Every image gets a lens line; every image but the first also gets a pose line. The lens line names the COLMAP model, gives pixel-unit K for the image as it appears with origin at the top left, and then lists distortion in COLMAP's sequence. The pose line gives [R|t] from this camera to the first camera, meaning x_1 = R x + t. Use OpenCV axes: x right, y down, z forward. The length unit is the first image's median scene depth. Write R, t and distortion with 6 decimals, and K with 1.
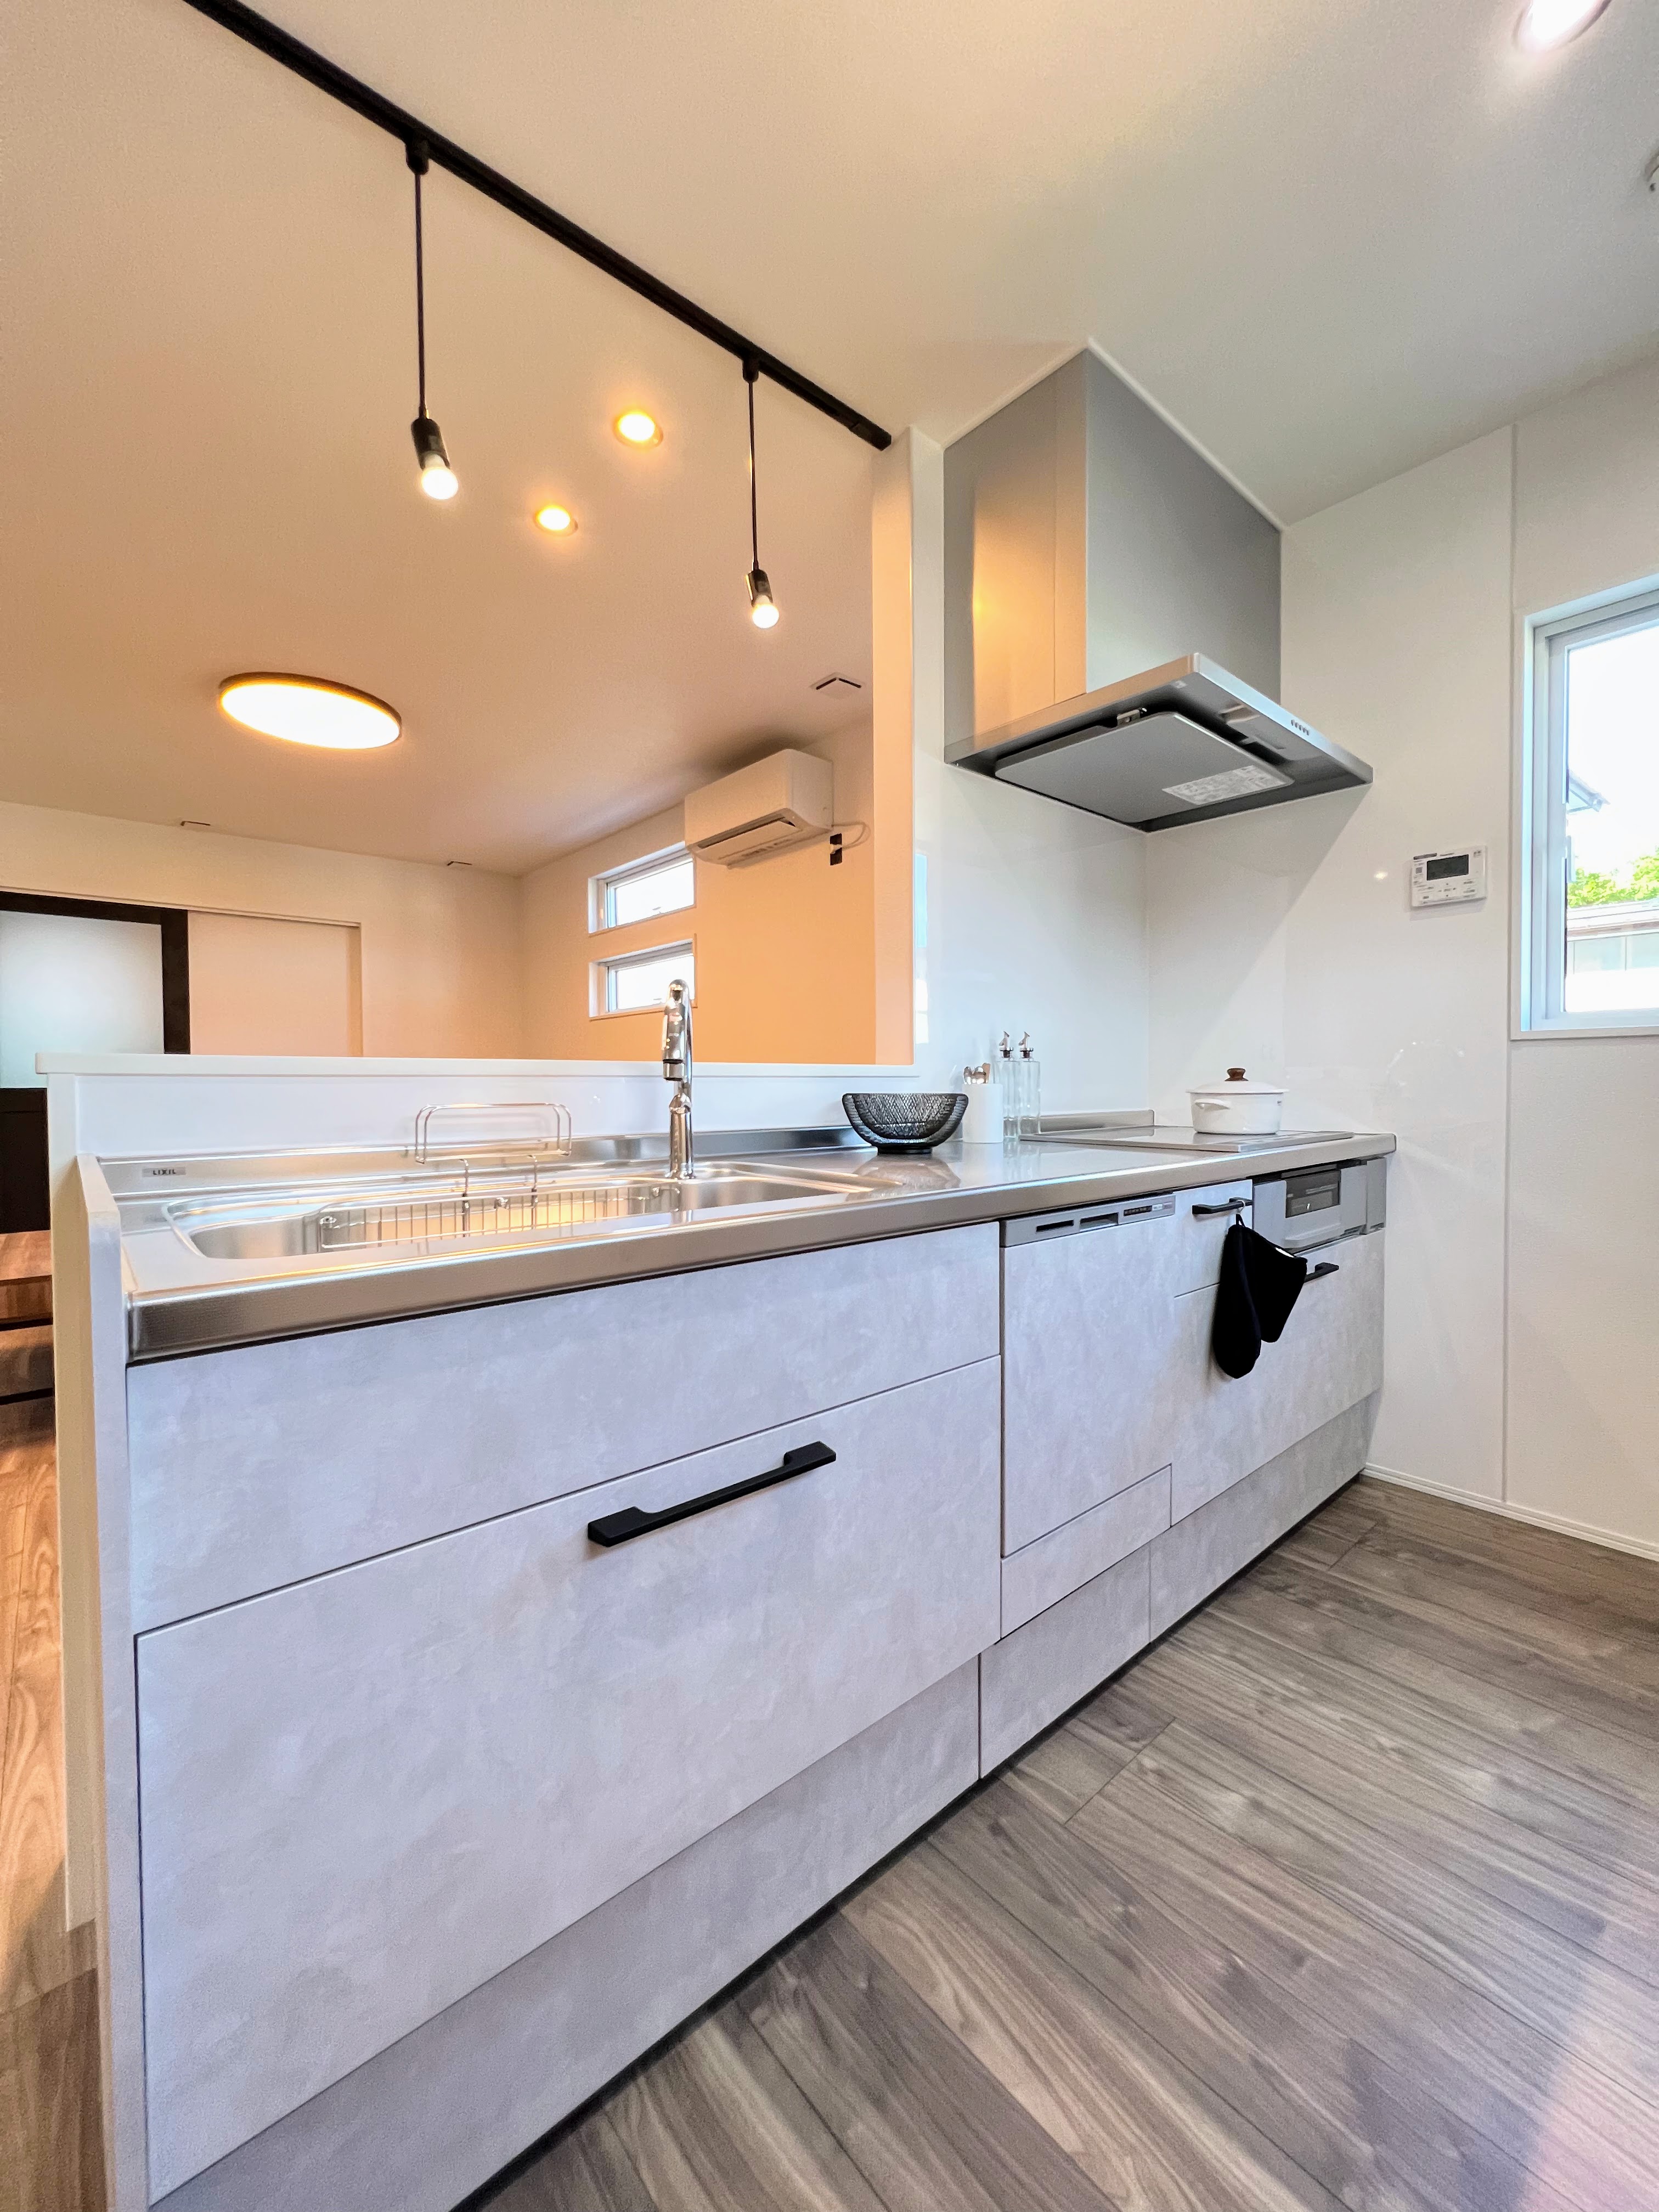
lens RADIAL K [[903.7, 0, 842.1], [0, 903.7, 1108.8], [0, 0, 1]] dist [-0.005683, 0.002399]
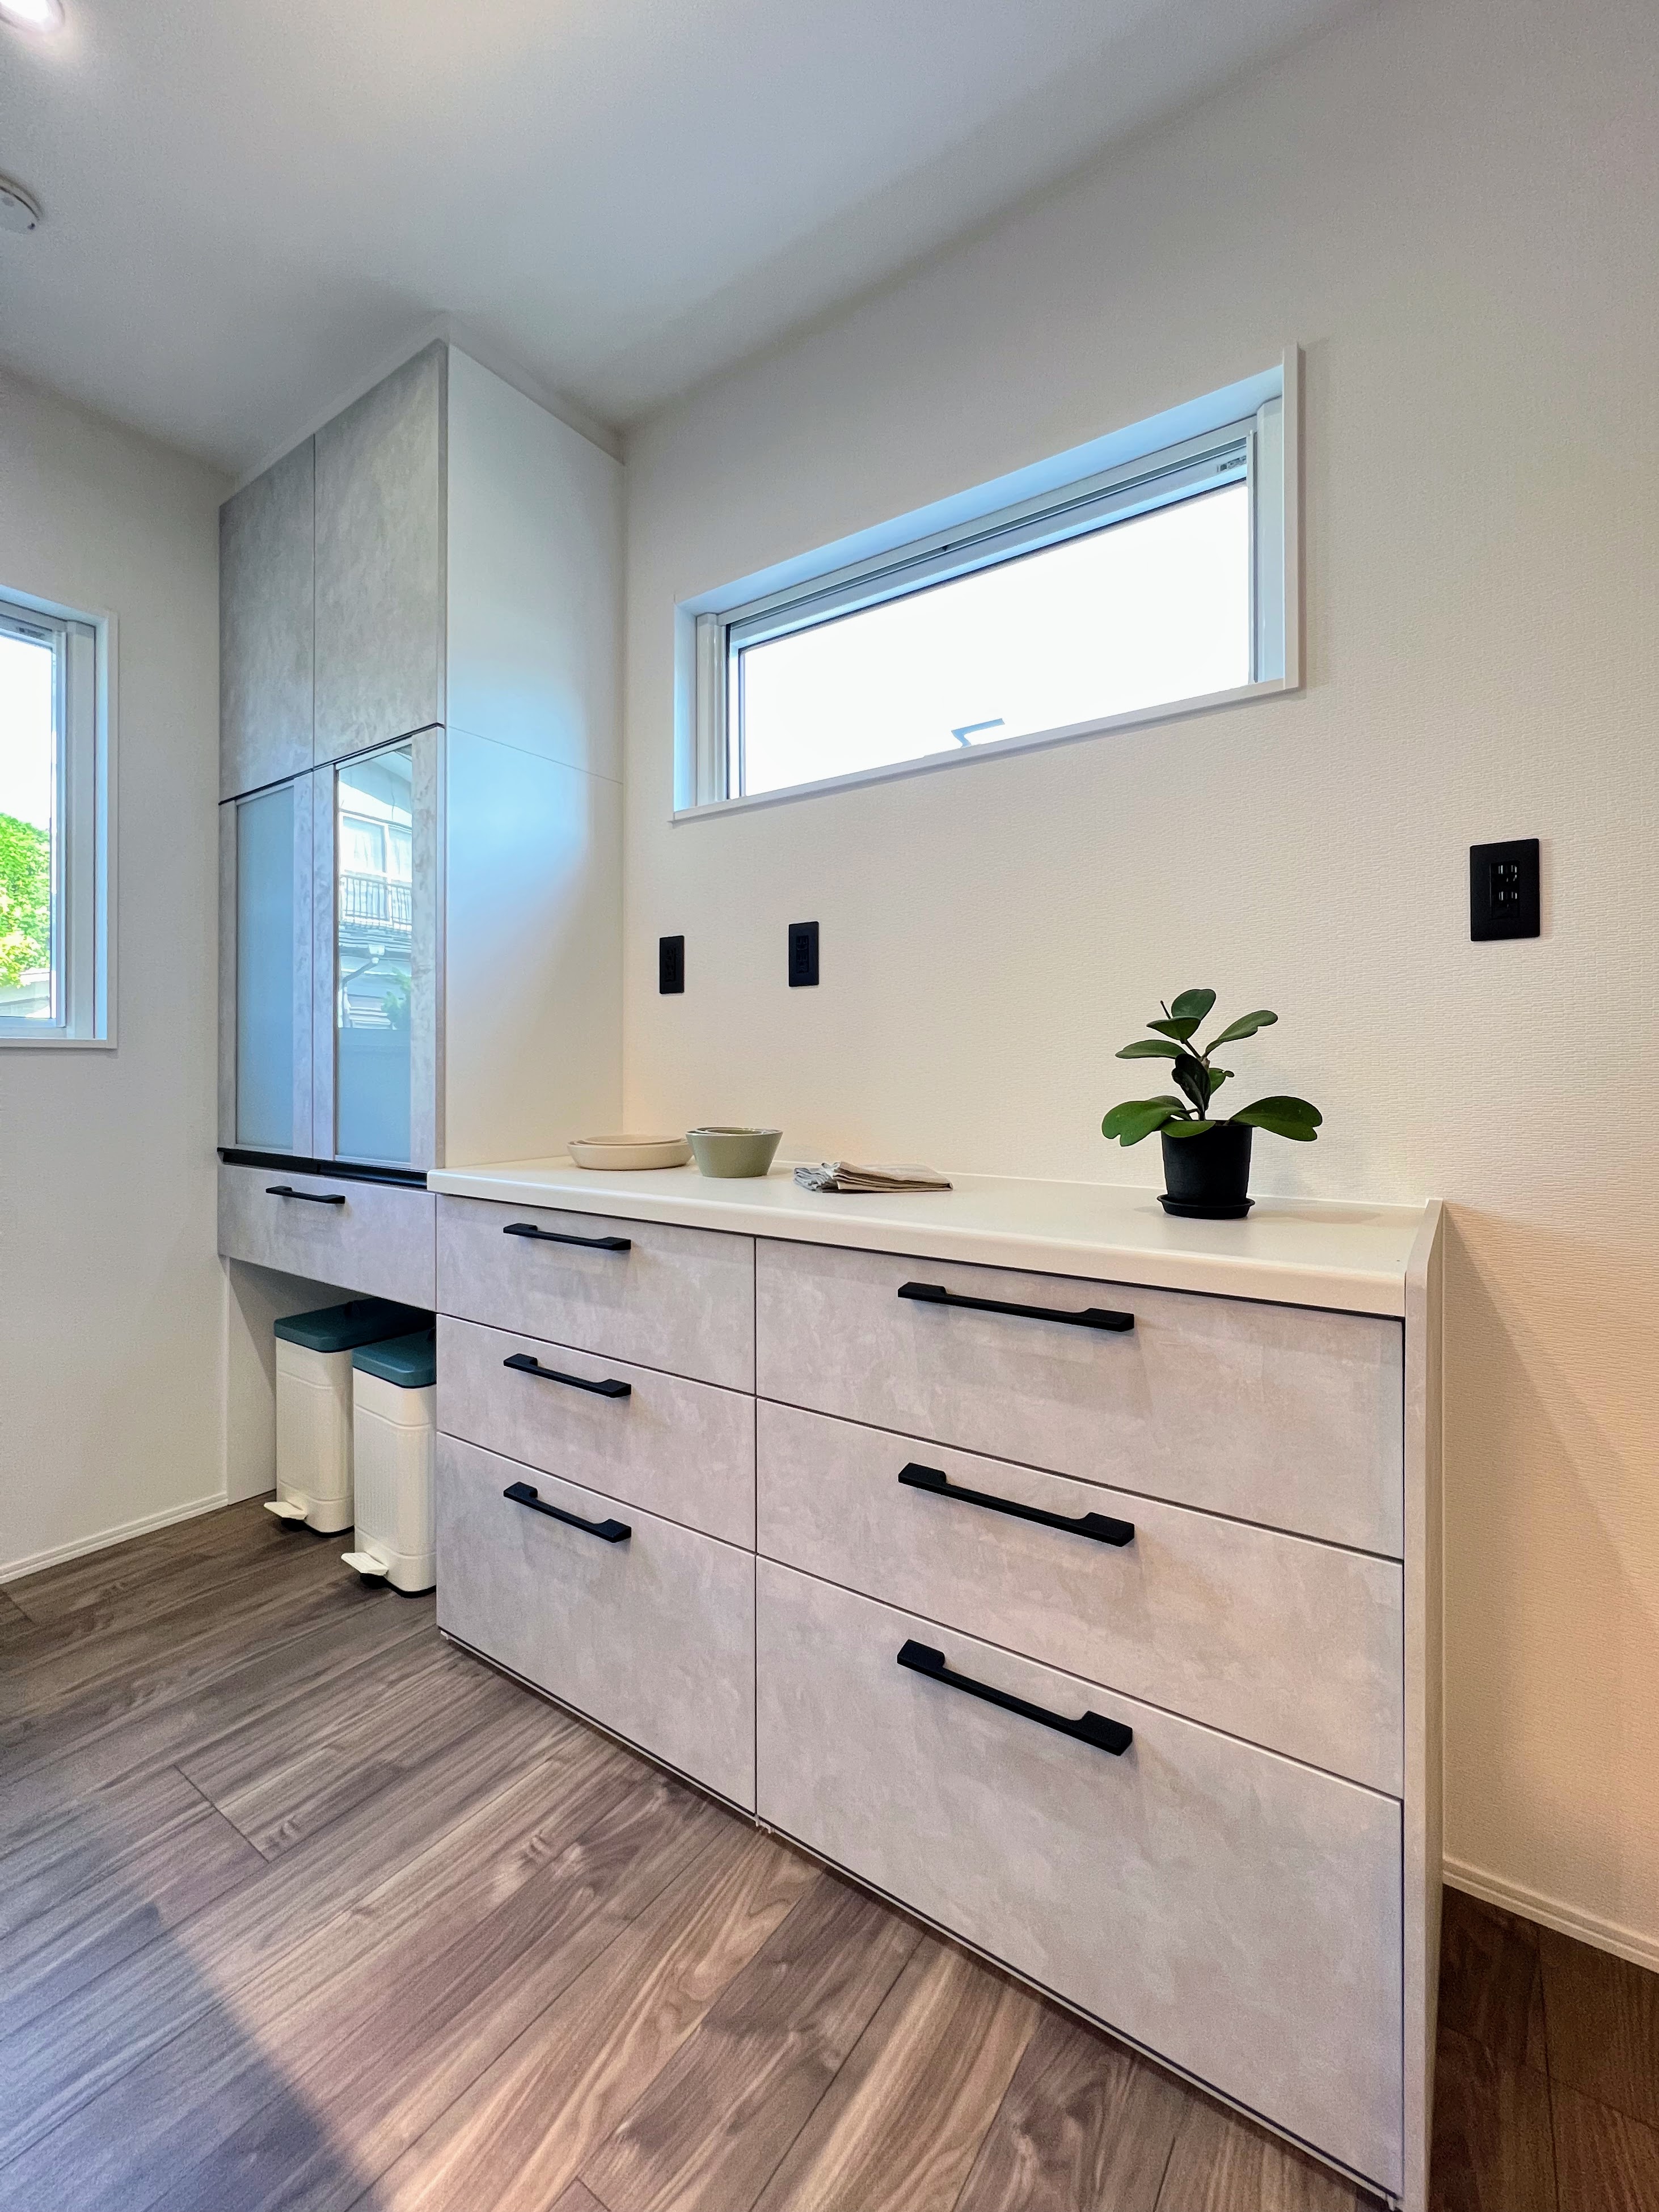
lens RADIAL K [[903.8, 0, 870.3], [0, 903.8, 1053.7], [0, 0, 1]] dist [-0.005683, 0.002399]
pose [[-0.255380, 0.019396, 0.966646, -0.339829], [0.032943, 0.999393, -0.011350, -0.046165], [-0.966279, 0.028946, -0.255863, 0.351578]]
